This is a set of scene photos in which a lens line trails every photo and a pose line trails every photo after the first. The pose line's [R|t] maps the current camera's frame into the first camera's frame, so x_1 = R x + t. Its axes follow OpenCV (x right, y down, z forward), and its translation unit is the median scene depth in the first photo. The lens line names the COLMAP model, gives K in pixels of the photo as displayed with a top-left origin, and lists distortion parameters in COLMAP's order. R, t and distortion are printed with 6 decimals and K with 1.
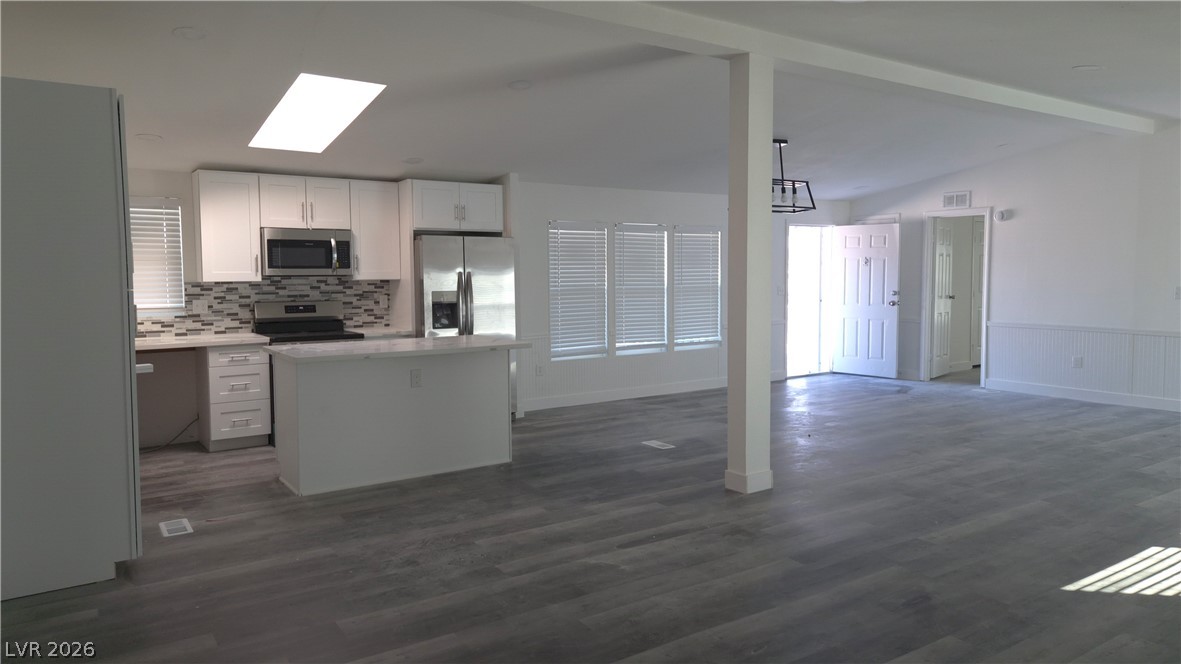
lens RADIAL K [[787.9, 0, 595.1], [0, 787.9, 323.2], [0, 0, 1]] dist [0.066081, -0.052232]
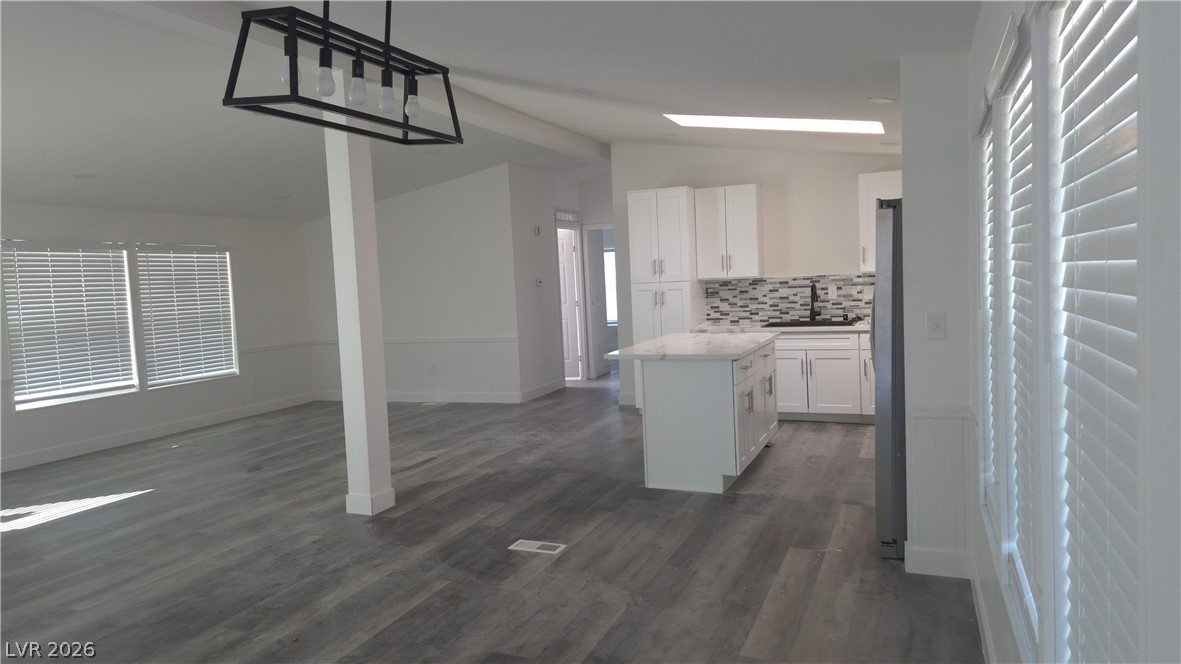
lens RADIAL K [[787.9, 0, 585.3], [0, 787.9, 325.9], [0, 0, 1]] dist [0.066081, -0.052232]
pose [[-0.838818, 0.078152, -0.538774, 0.368945], [0.013600, 0.992342, 0.122771, -0.103777], [0.544243, 0.095655, -0.833457, 1.478865]]
